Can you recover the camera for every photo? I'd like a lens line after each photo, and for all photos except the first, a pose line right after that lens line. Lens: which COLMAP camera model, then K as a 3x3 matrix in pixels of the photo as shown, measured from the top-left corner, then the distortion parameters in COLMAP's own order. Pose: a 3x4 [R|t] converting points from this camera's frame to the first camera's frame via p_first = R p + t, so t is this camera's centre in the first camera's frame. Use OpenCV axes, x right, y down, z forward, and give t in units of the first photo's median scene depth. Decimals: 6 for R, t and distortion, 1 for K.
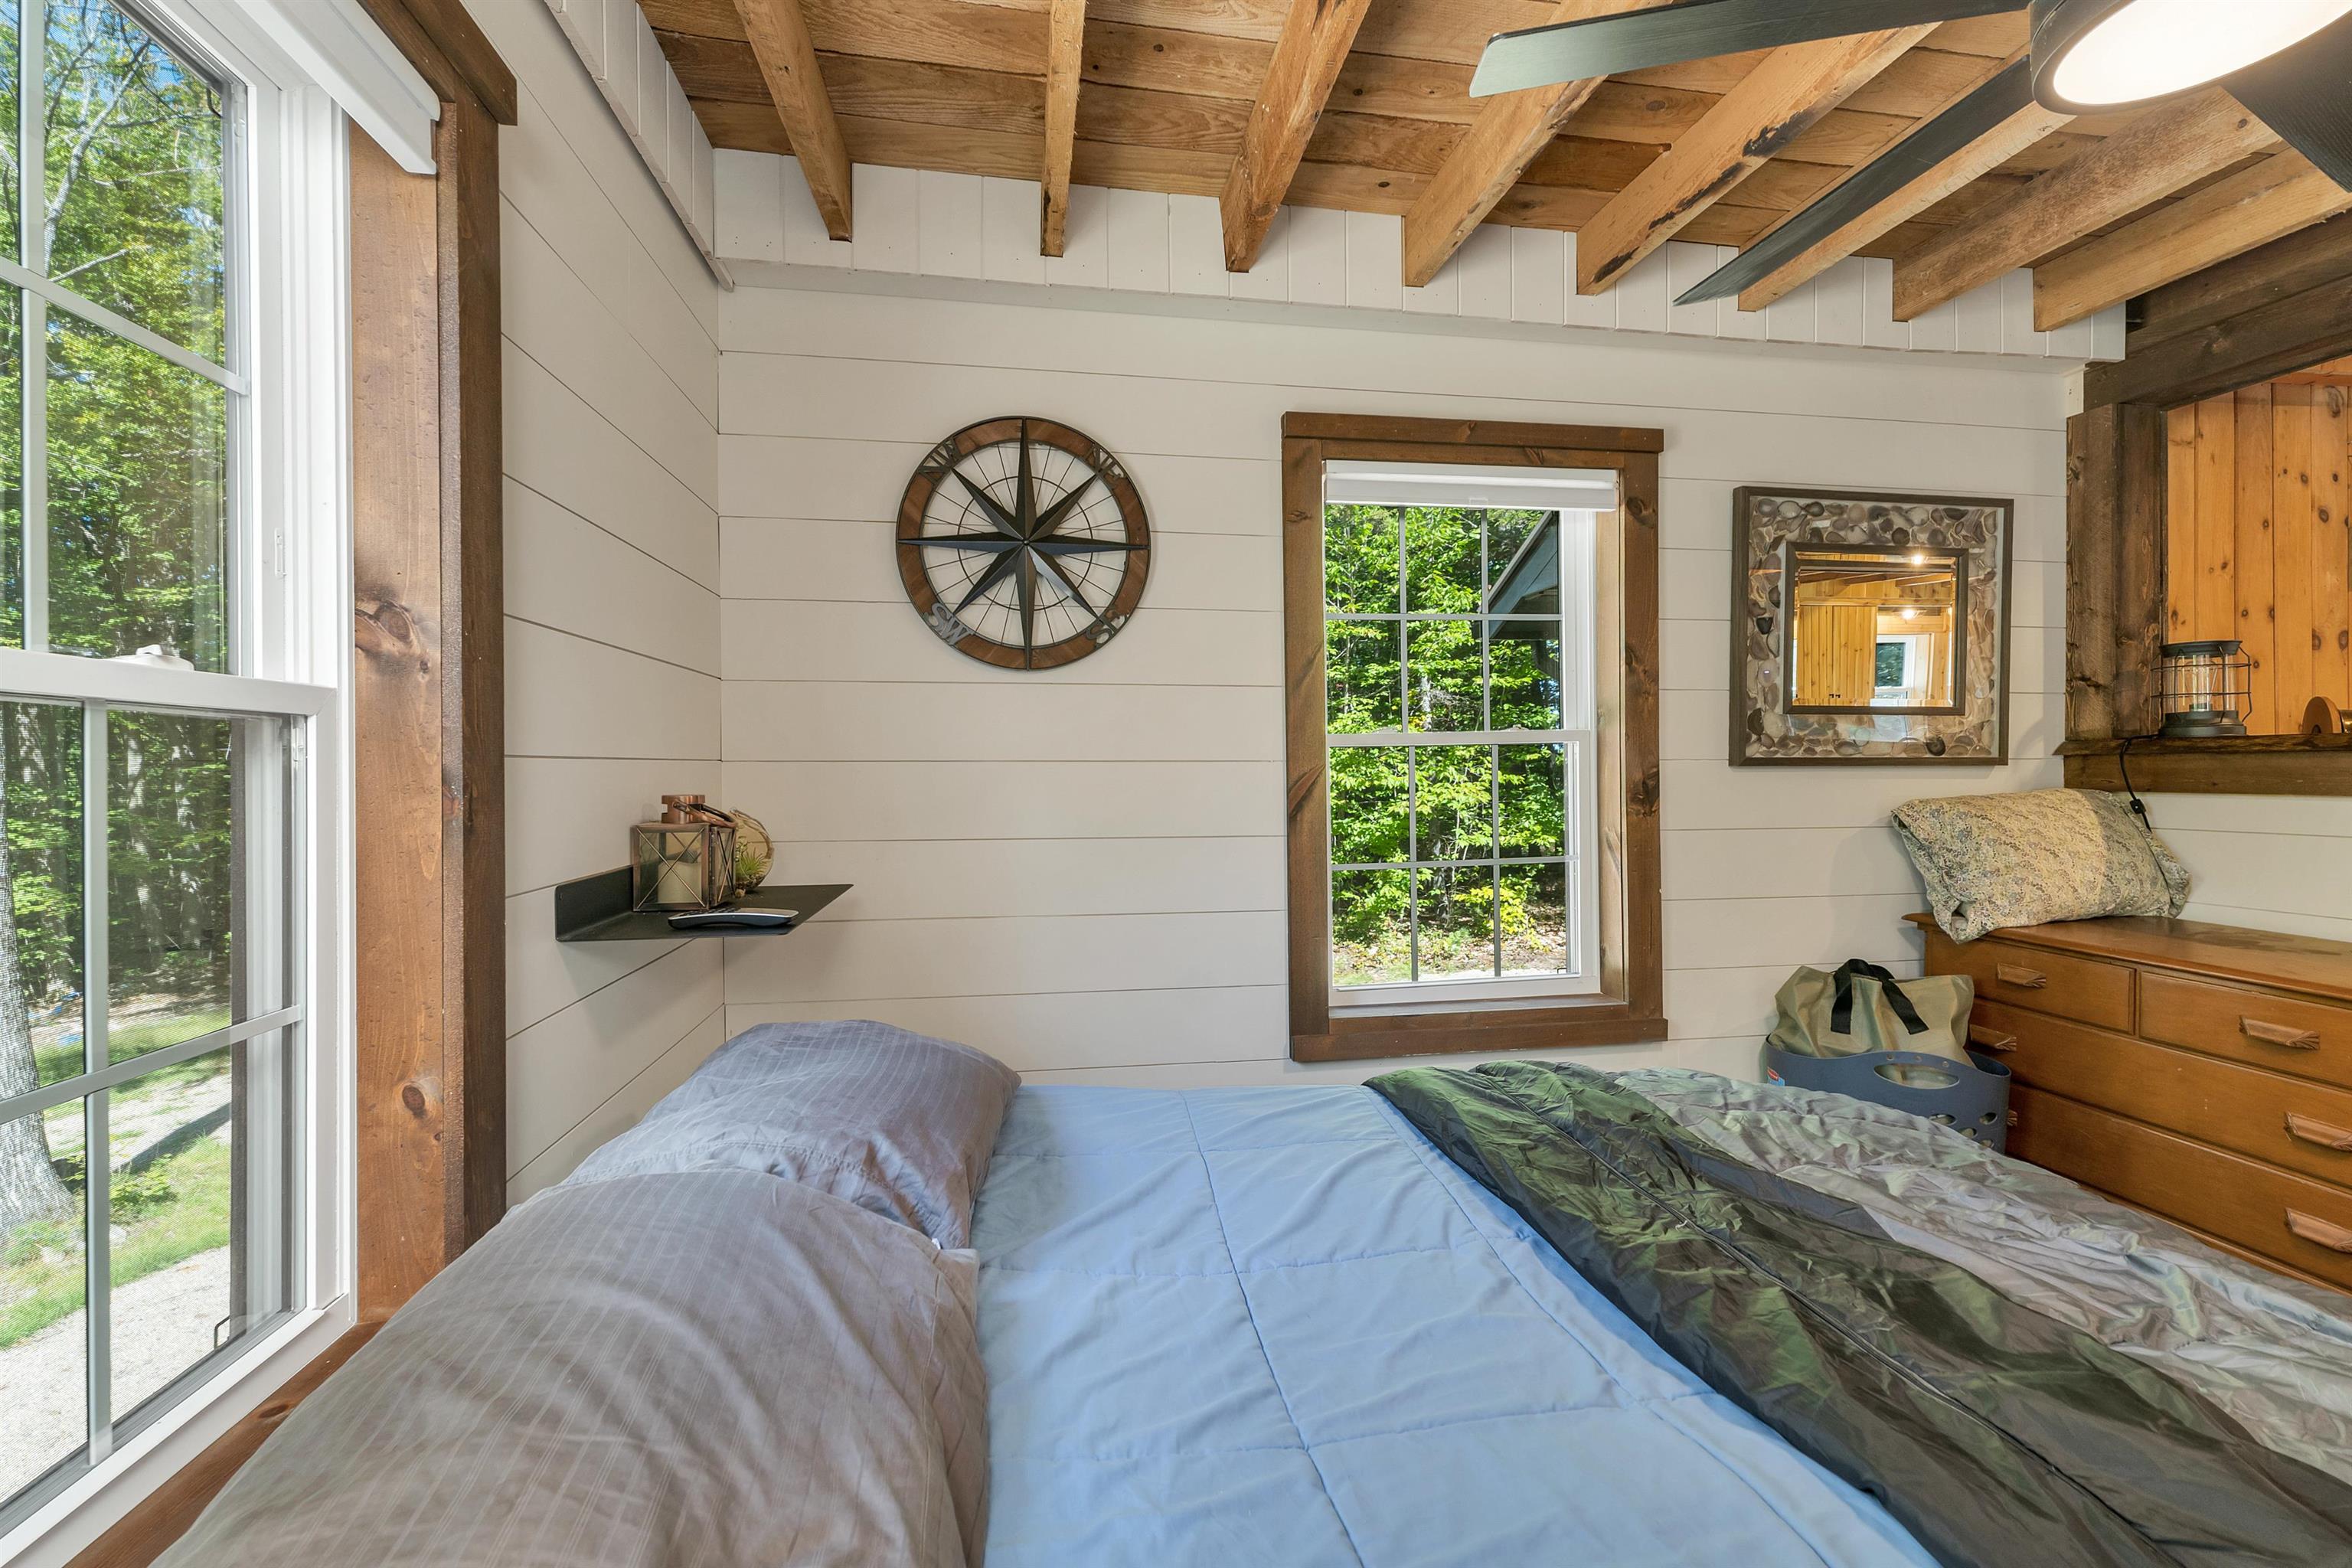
lens RADIAL K [[1005.9, 0, 1189.3], [0, 1005.9, 763.8], [0, 0, 1]] dist [0.001782, 0.000321]
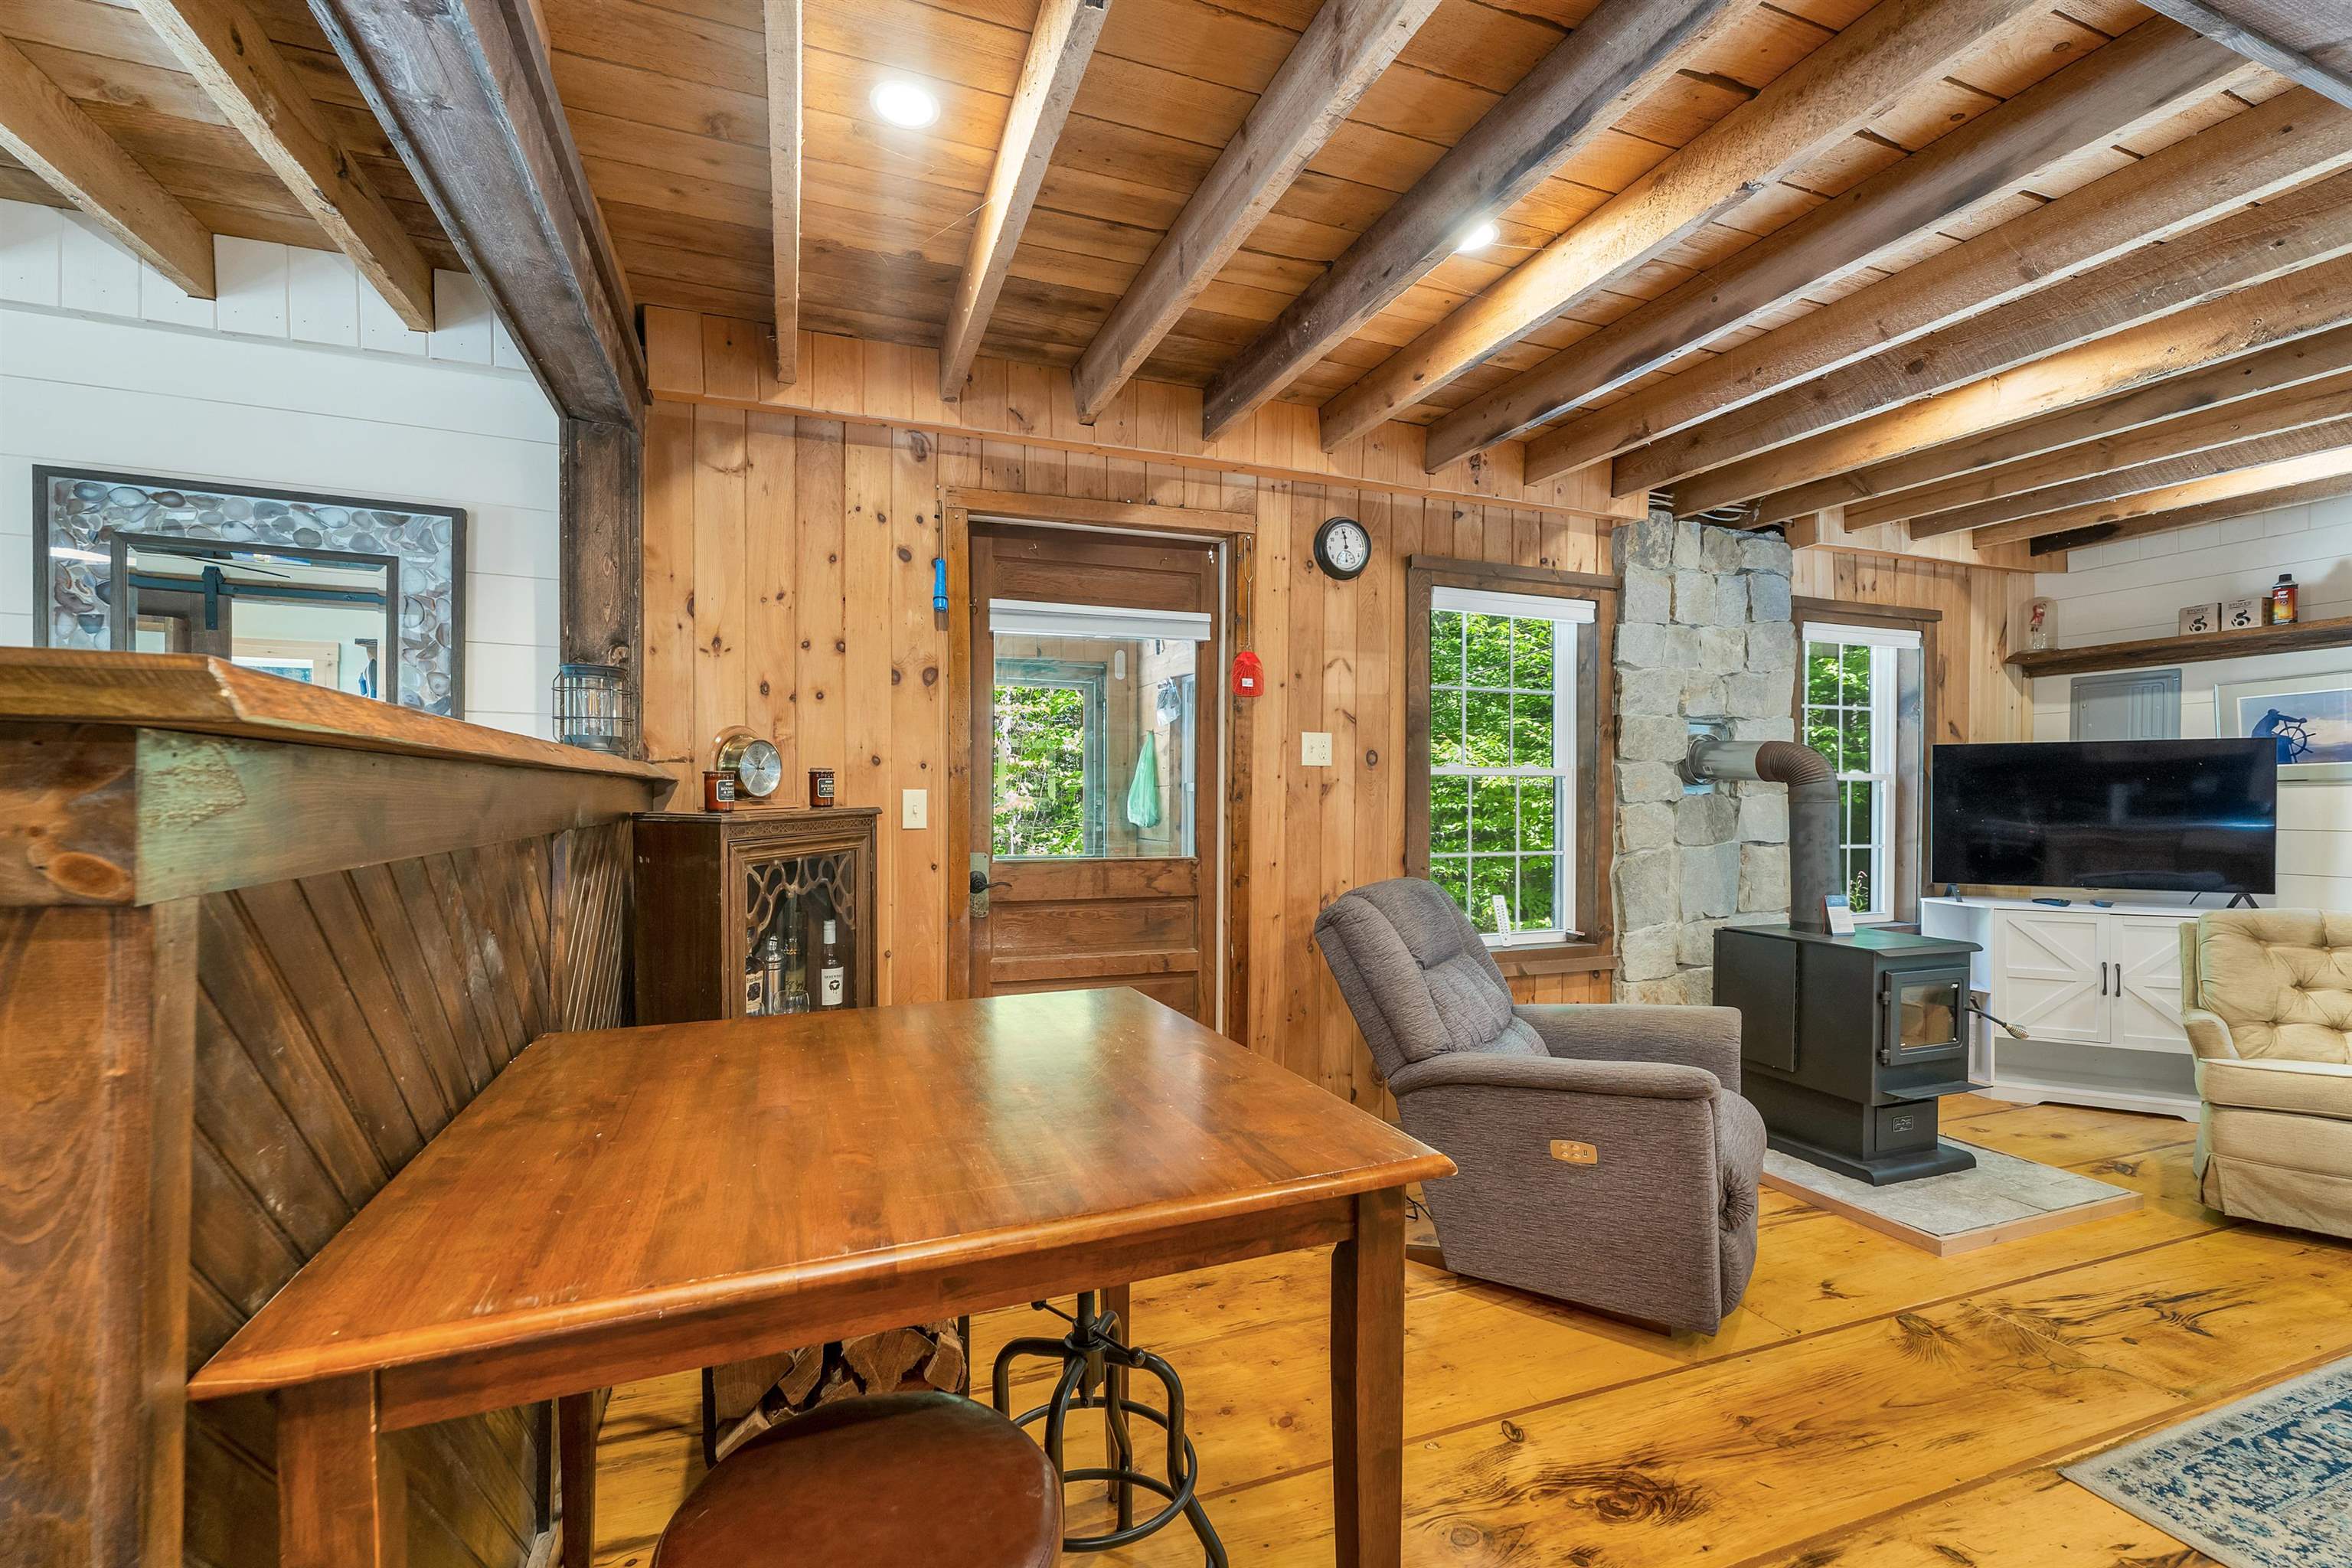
lens RADIAL K [[1005.9, 0, 1172.6], [0, 1005.9, 793.6], [0, 0, 1]] dist [0.001782, 0.000321]
pose [[0.978691, 0.020672, 0.204295, 1.356955], [-0.018964, 0.999767, -0.010315, 0.005166], [-0.204461, 0.006222, 0.978855, -0.076144]]
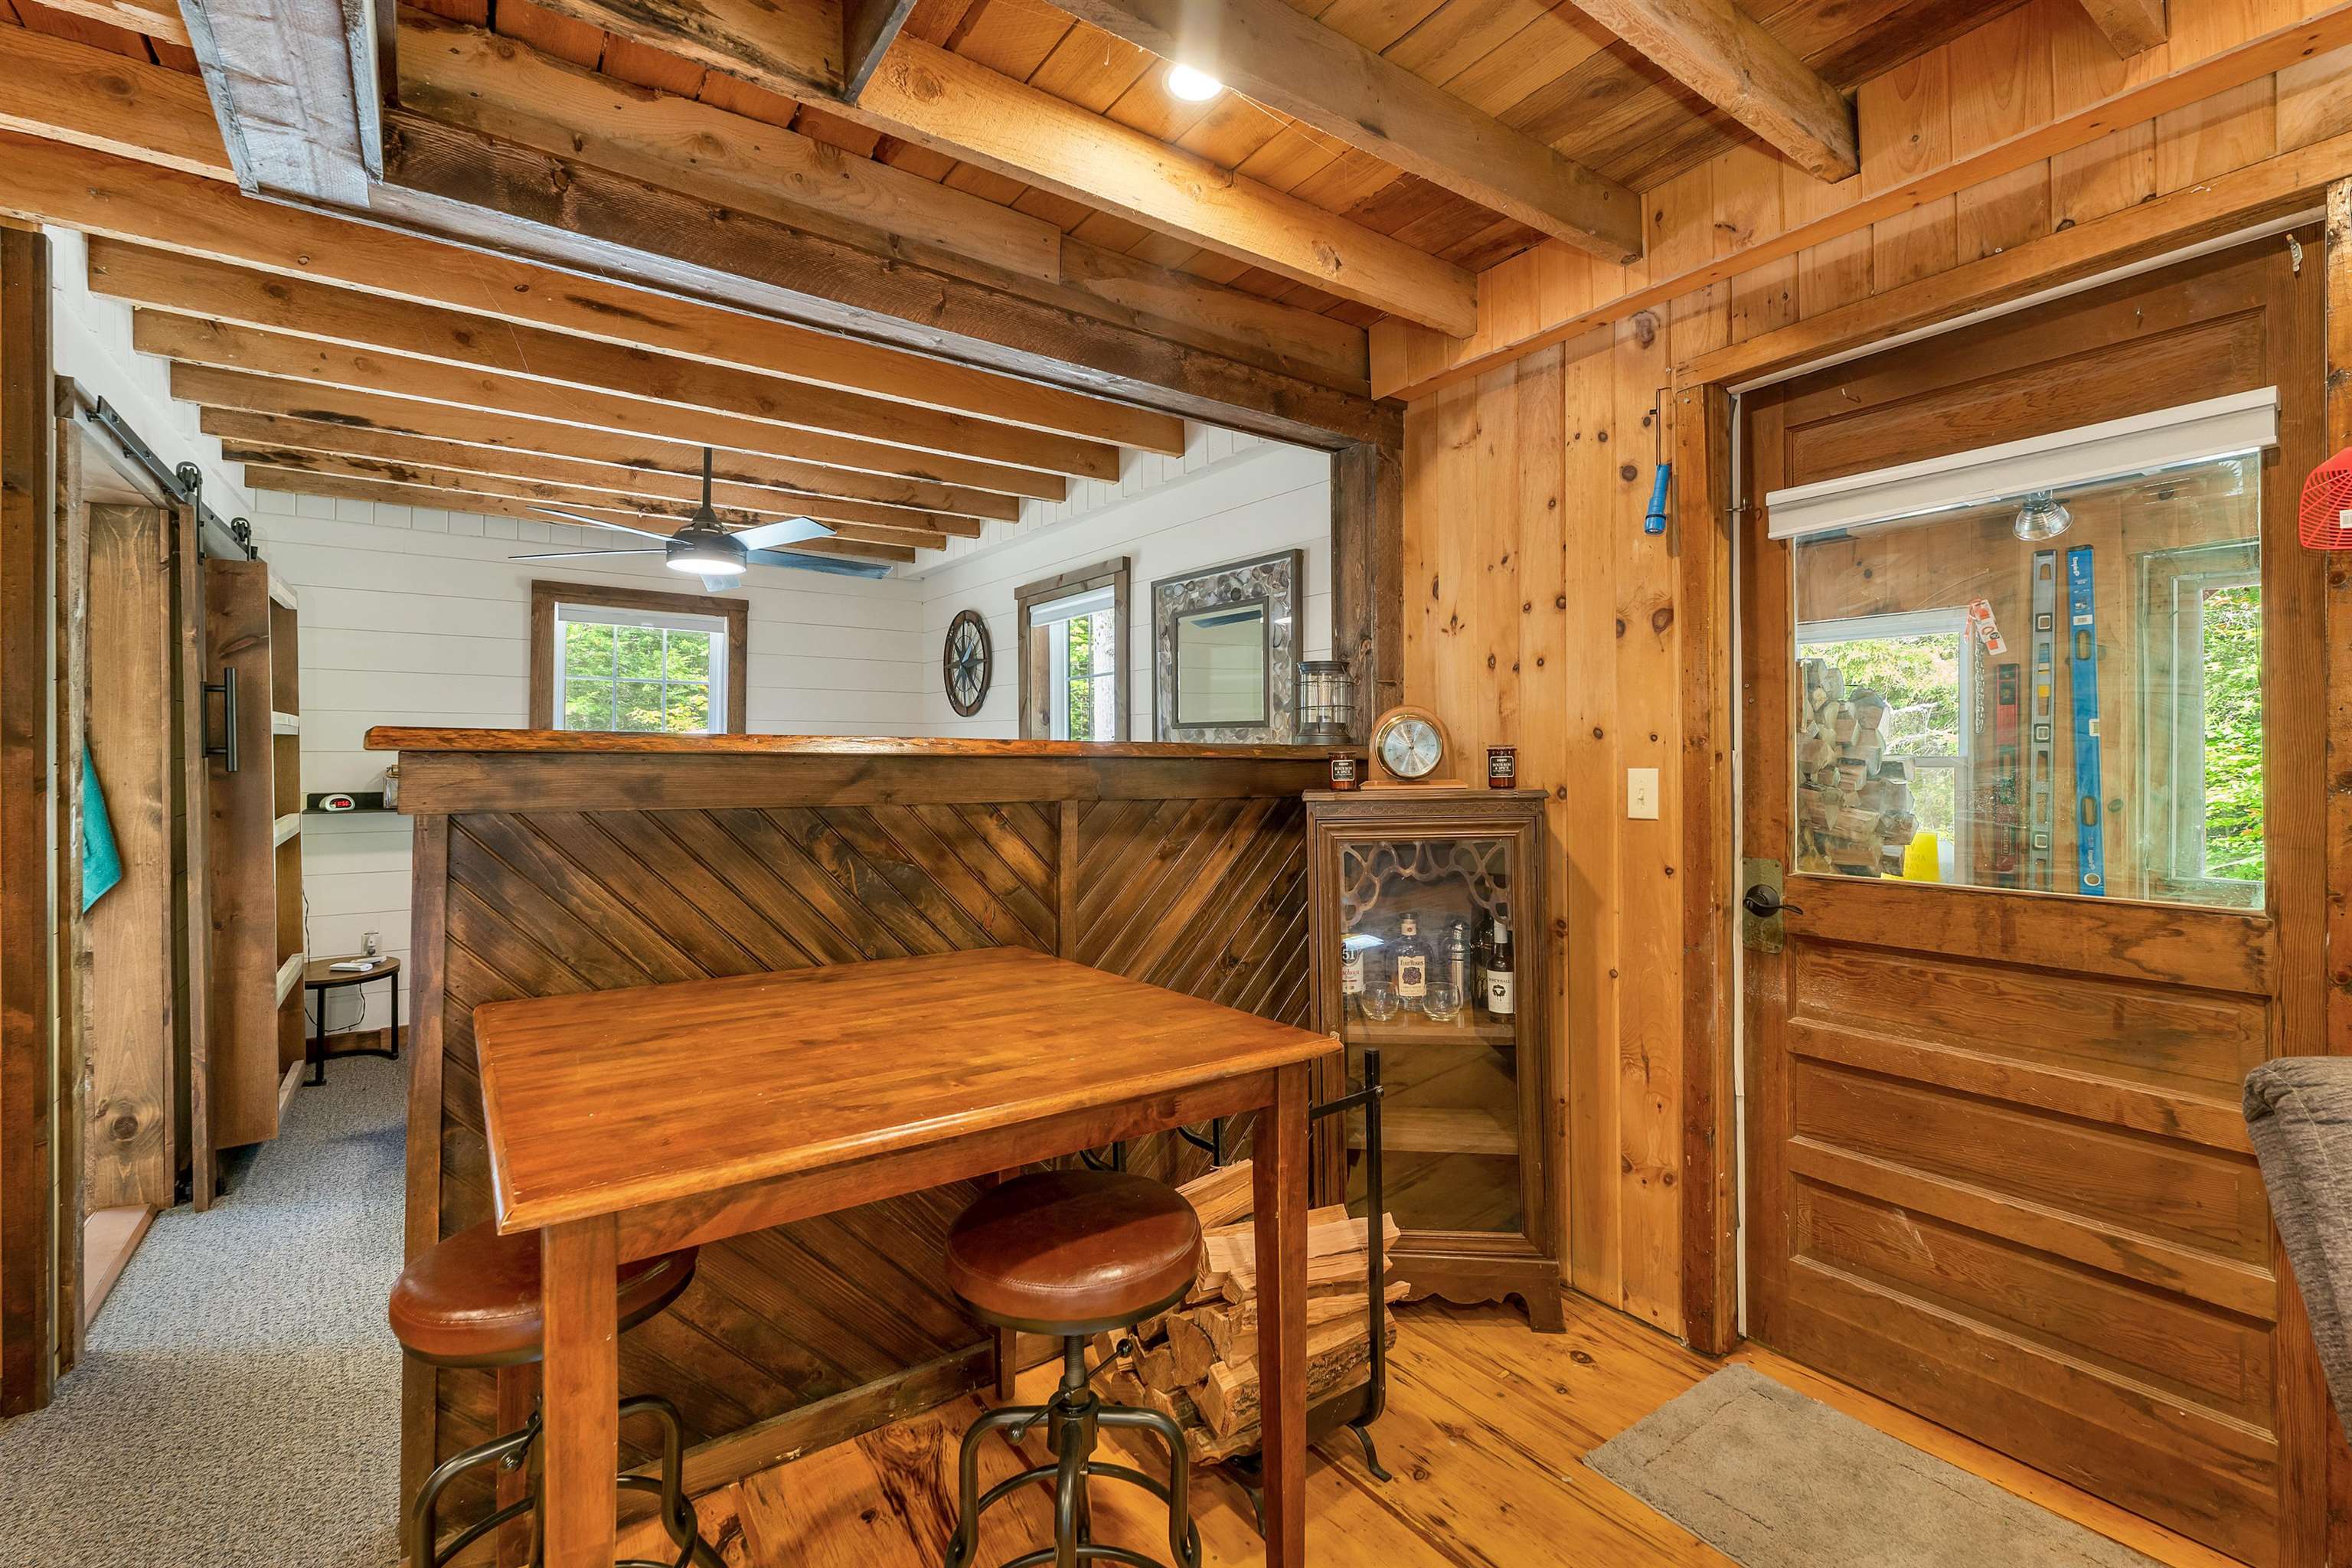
lens RADIAL K [[1005.9, 0, 1161.1], [0, 1005.9, 751.6], [0, 0, 1]] dist [0.001782, 0.000321]
pose [[0.436159, 0.004829, -0.899857, 1.939508], [-0.015142, 0.999883, -0.001973, -0.013498], [0.899742, 0.014486, 0.436181, 0.345876]]
